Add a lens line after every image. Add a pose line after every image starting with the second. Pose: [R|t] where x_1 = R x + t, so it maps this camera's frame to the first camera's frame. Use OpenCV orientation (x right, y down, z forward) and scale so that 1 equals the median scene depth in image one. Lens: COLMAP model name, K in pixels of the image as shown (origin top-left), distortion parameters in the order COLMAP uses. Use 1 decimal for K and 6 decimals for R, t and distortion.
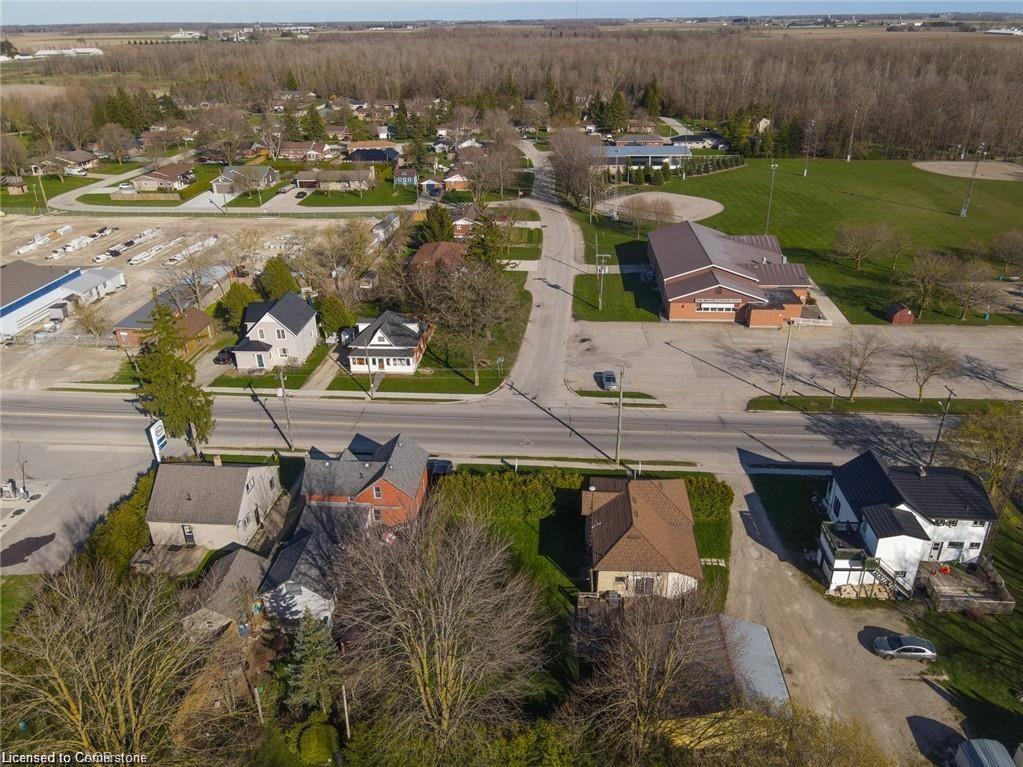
lens RADIAL K [[751.0, 0, 517.8], [0, 751.0, 382.7], [0, 0, 1]] dist [-0.001790, 0.021583]
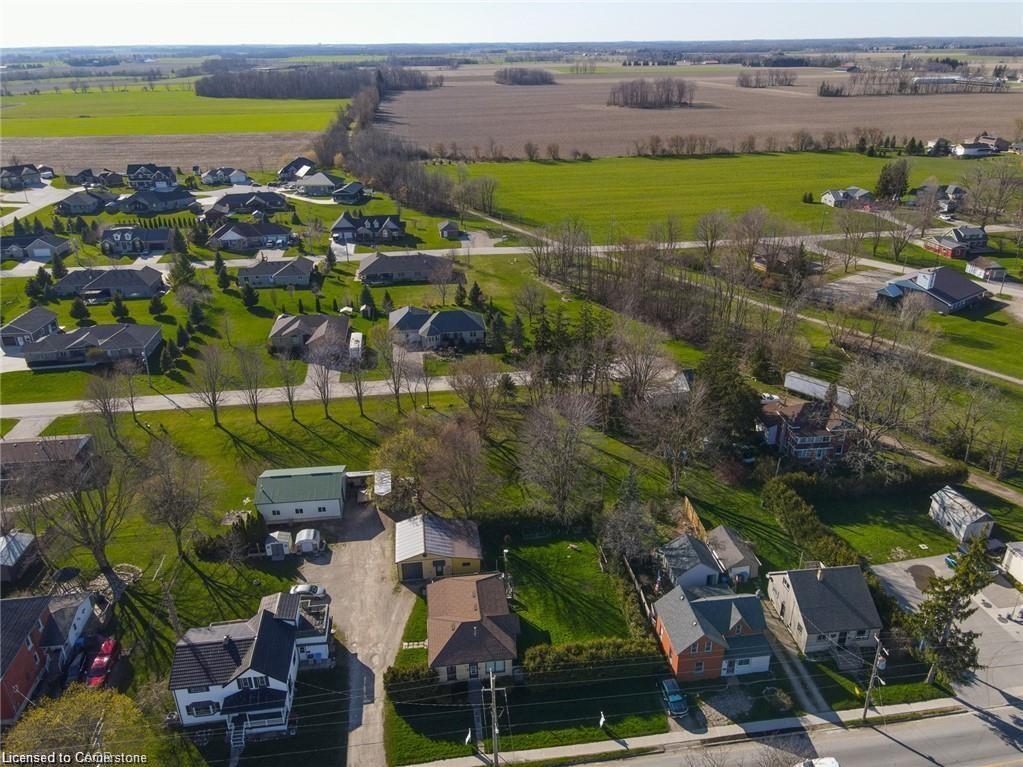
lens RADIAL K [[751.0, 0, 514.8], [0, 751.0, 385.4], [0, 0, 1]] dist [-0.001790, 0.021583]
pose [[-0.980137, 0.103736, -0.169027, 0.263866], [-0.064905, 0.637566, 0.767657, -1.035093], [0.187400, 0.763380, -0.618169, 1.506502]]
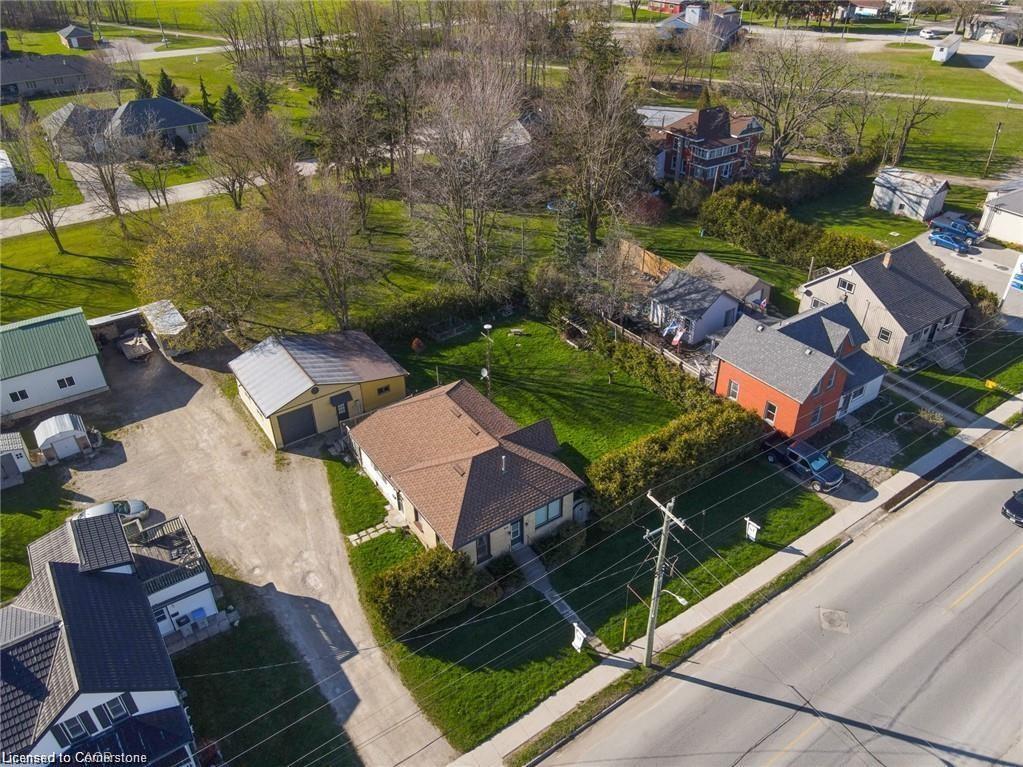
lens RADIAL K [[751.0, 0, 515.5], [0, 751.0, 384.3], [0, 0, 1]] dist [-0.001790, 0.021583]
pose [[-0.782661, 0.364568, -0.504511, 0.457774], [-0.251256, 0.556521, 0.791931, -0.421681], [0.569484, 0.746575, -0.343967, 1.233846]]
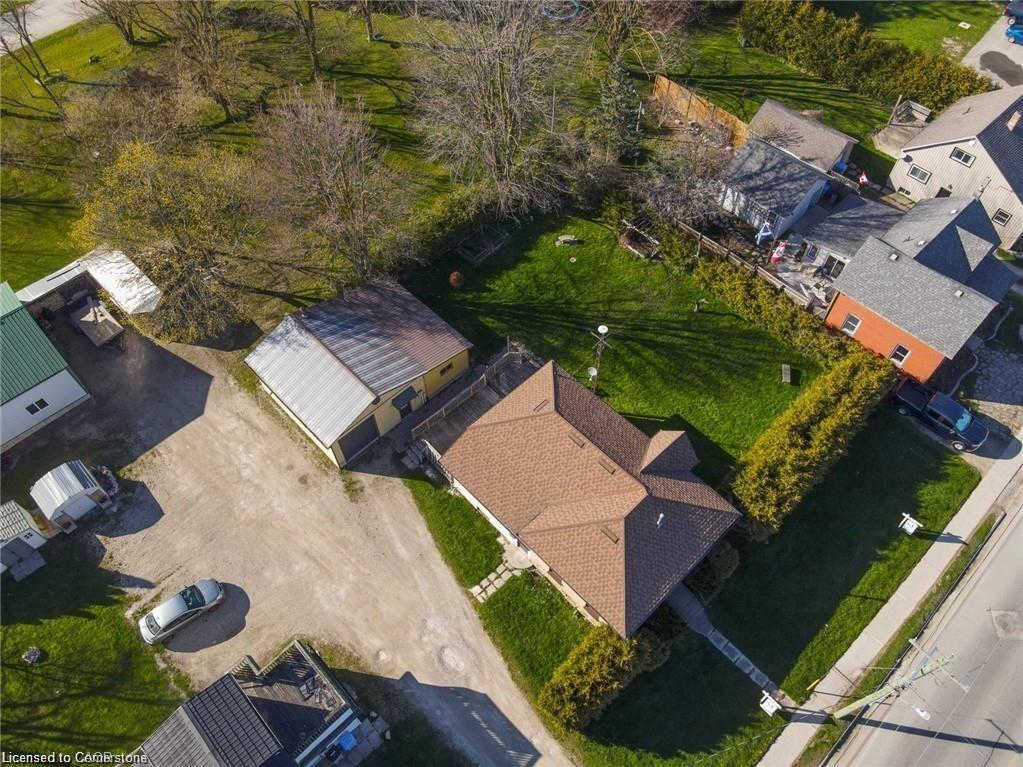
lens RADIAL K [[751.0, 0, 516.1], [0, 751.0, 383.3], [0, 0, 1]] dist [-0.001790, 0.021583]
pose [[-0.669719, 0.624337, -0.402095, 0.394966], [-0.308391, 0.258739, 0.915396, -0.368155], [0.675553, 0.737060, 0.019258, 0.900877]]
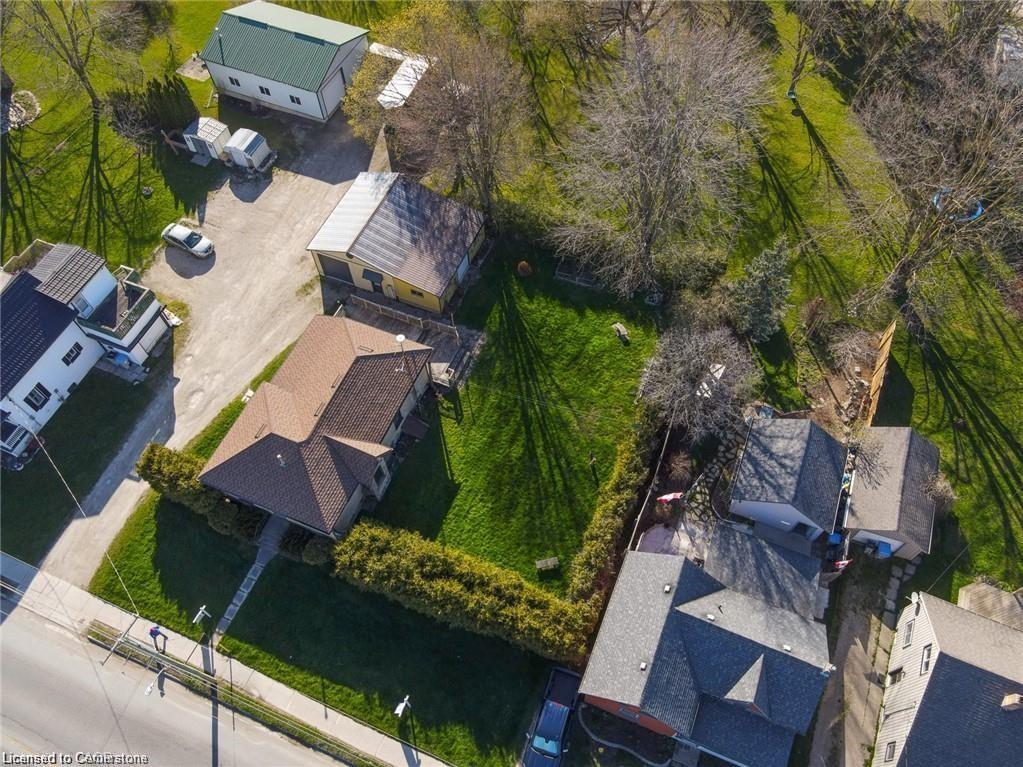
lens RADIAL K [[751.0, 0, 515.7], [0, 751.0, 382.6], [0, 0, 1]] dist [-0.001790, 0.021583]
pose [[-0.947660, -0.260172, 0.185068, -0.133606], [0.160658, 0.112340, 0.980596, -0.487832], [-0.275915, 0.959005, -0.064661, 0.977933]]
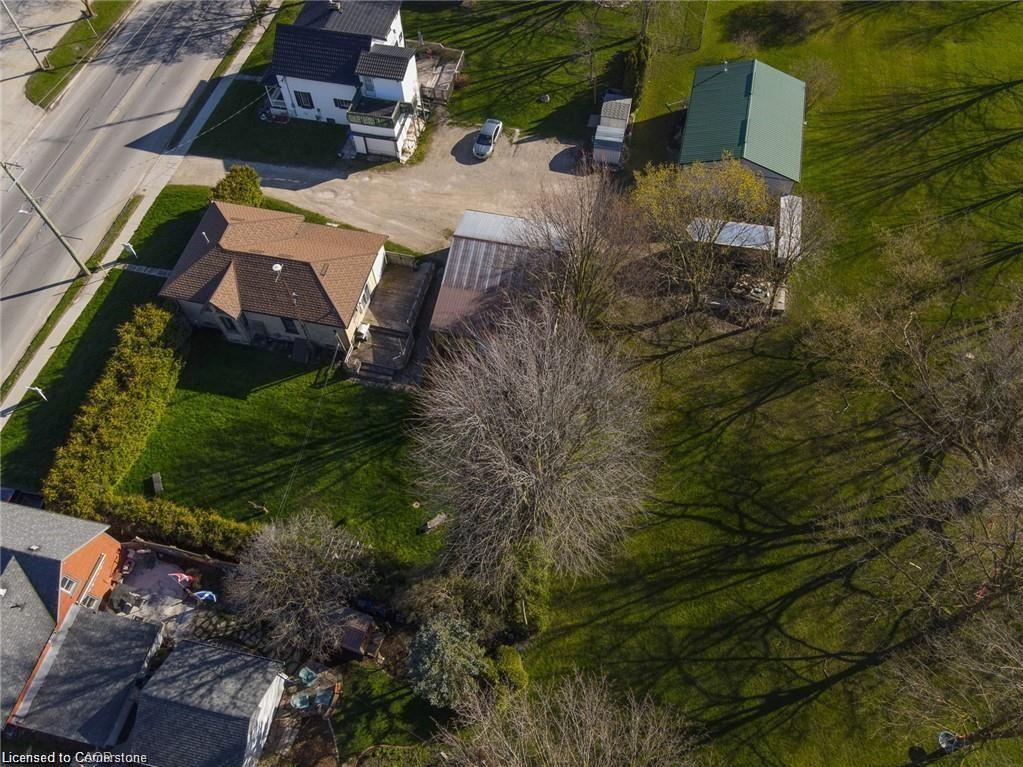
lens RADIAL K [[751.0, 0, 515.4], [0, 751.0, 381.4], [0, 0, 1]] dist [-0.001790, 0.021583]
pose [[0.149024, -0.838766, 0.523701, -0.324850], [0.438035, 0.530813, 0.725509, -0.218367], [-0.886520, 0.121281, 0.446513, 0.437165]]
